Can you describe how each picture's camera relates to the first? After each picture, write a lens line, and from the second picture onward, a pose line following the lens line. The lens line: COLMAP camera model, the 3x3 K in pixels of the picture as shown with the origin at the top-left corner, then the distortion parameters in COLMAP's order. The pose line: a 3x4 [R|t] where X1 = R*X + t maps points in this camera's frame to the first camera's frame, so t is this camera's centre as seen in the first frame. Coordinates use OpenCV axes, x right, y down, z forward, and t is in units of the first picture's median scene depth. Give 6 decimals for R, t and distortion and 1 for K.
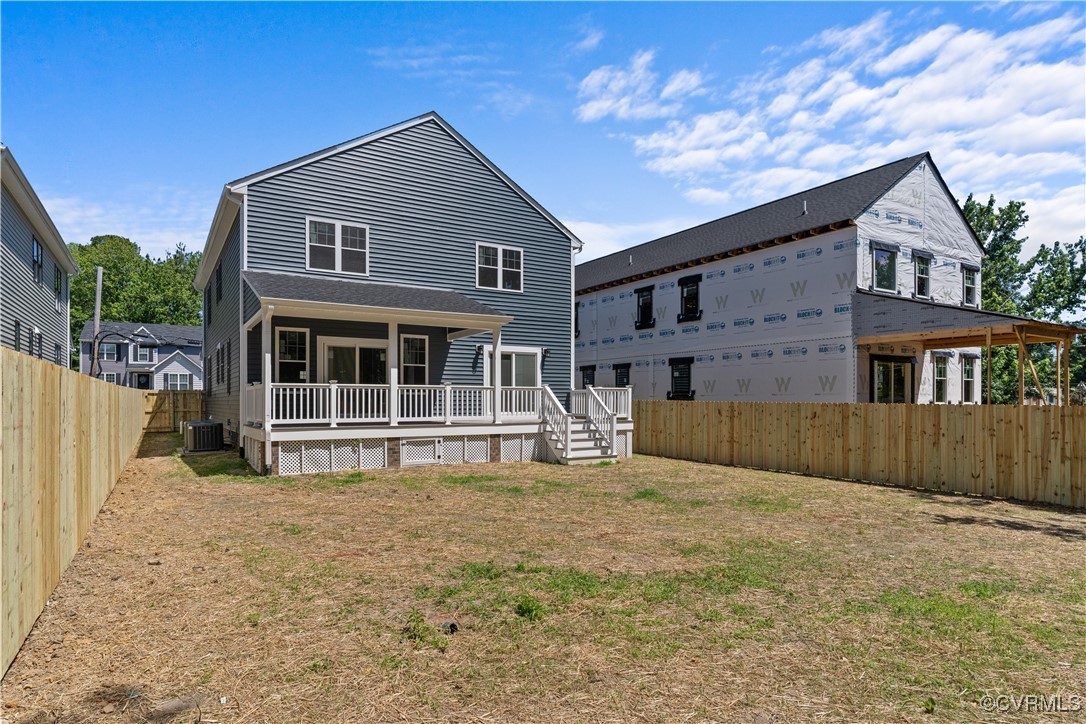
lens RADIAL K [[600.0, 0, 550.0], [0, 600.0, 402.0], [0, 0, 1]] dist [-0.005701, 0.002991]
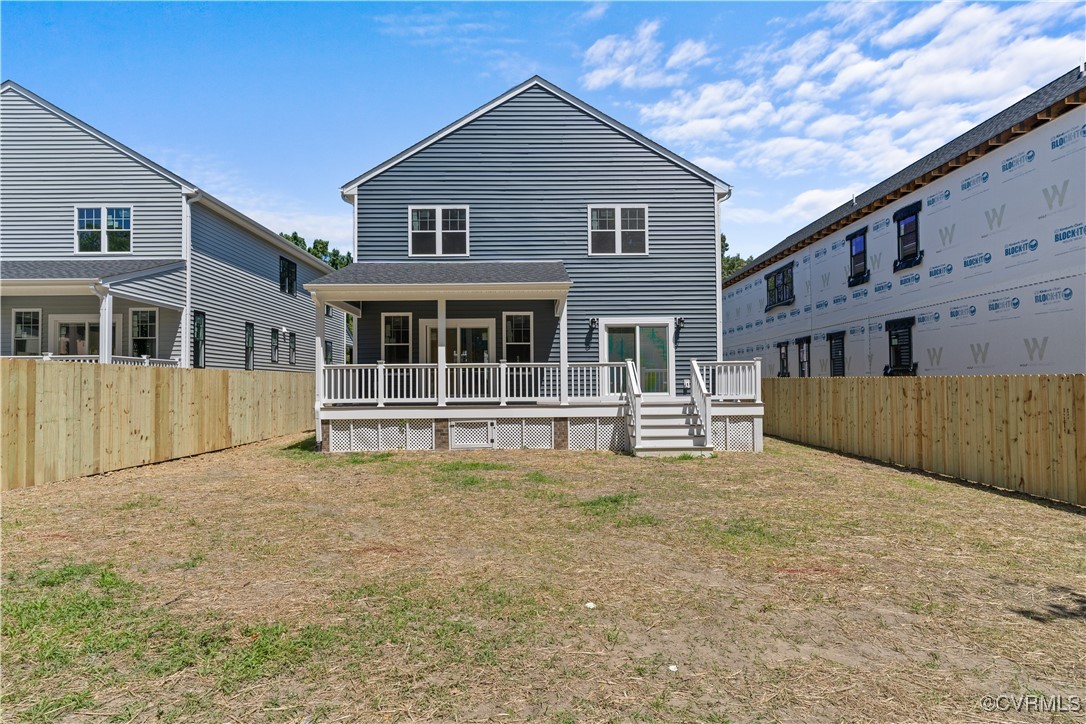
lens RADIAL K [[600.0, 0, 550.3], [0, 600.0, 370.9], [0, 0, 1]] dist [-0.005701, 0.002991]
pose [[0.858640, -0.021022, -0.512147, 0.302328], [0.007802, 0.999579, -0.027949, 0.008847], [0.512519, 0.020003, 0.858443, 0.207940]]
